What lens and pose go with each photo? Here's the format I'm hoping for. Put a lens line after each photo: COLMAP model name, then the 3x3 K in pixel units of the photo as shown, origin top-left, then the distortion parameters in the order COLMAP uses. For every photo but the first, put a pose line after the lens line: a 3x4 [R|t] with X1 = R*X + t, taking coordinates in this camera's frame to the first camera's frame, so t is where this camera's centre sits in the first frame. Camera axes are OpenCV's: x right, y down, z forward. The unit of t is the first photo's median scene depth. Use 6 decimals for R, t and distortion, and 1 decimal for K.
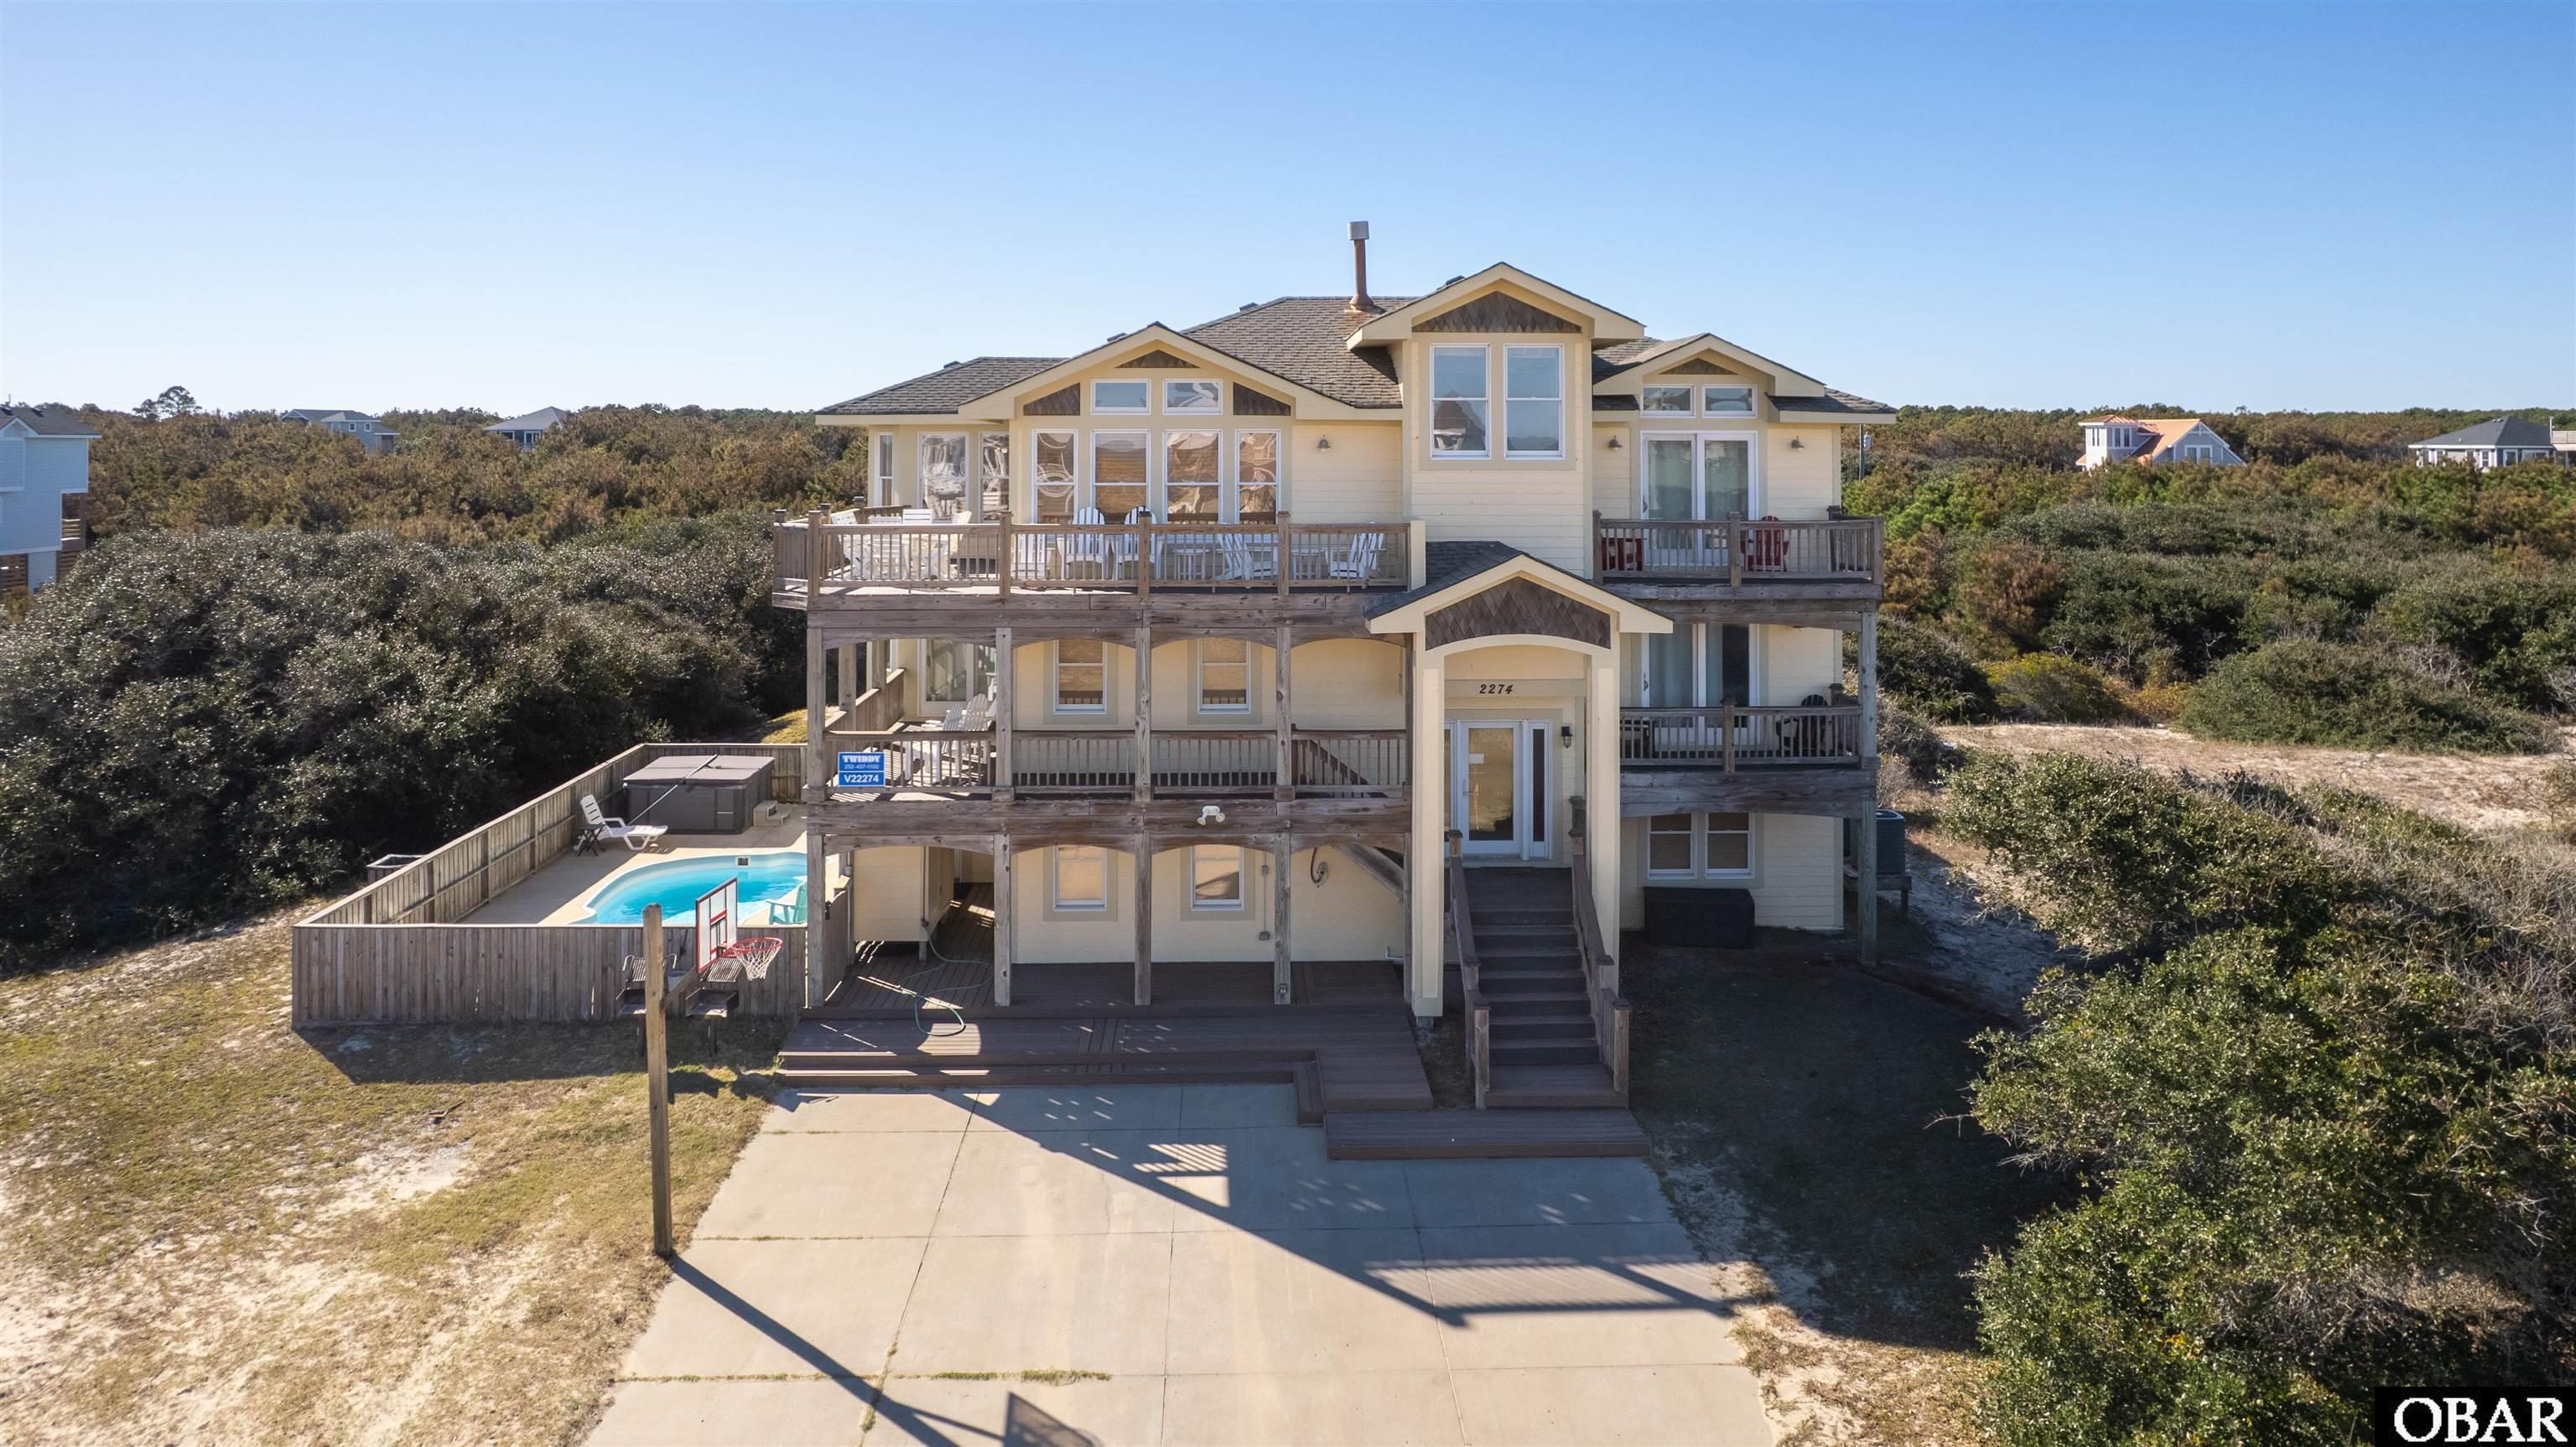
lens RADIAL K [[1691.6, 0, 1303.1], [0, 1691.6, 468.3], [0, 0, 1]] dist [-0.096095, 0.118805]
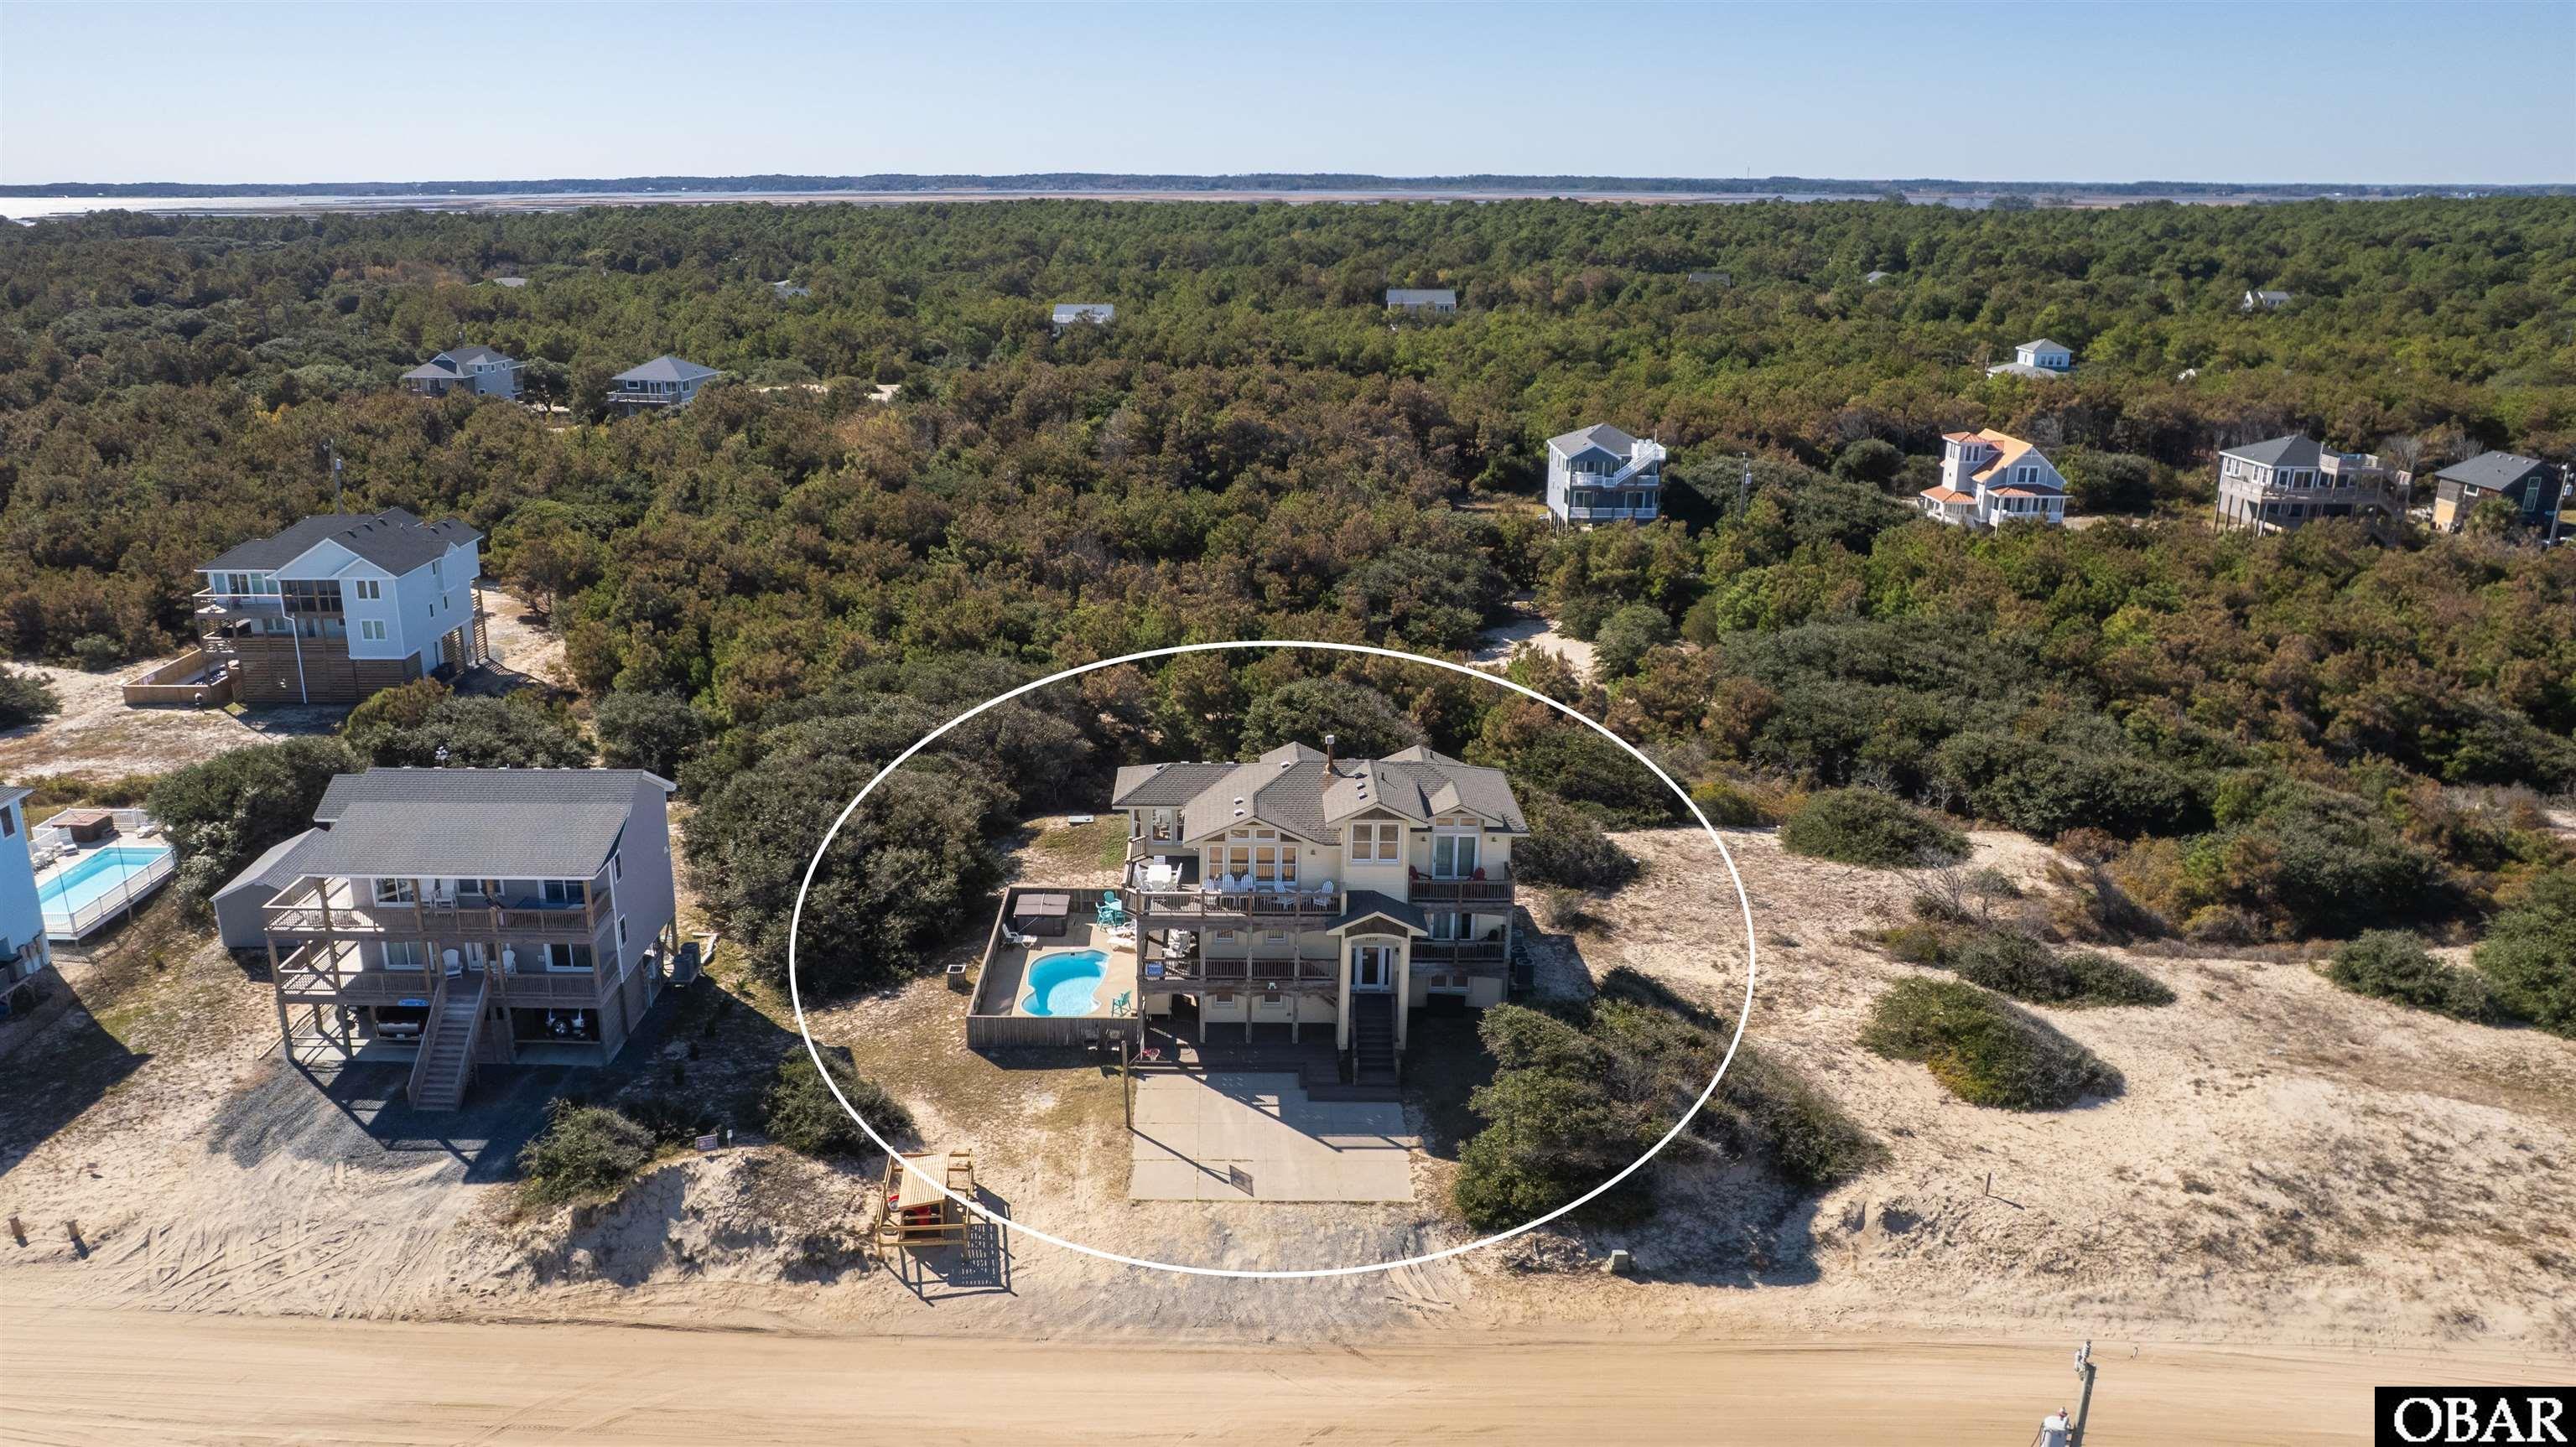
lens RADIAL K [[1719.1, 0, 1268.0], [0, 1719.1, 729.3], [0, 0, 1]] dist [-0.065432, 0.070654]
pose [[0.999614, 0.016864, -0.022087, -0.002455], [-0.009950, 0.959326, 0.282124, -1.069071], [0.025946, -0.281796, 0.959124, -1.762202]]
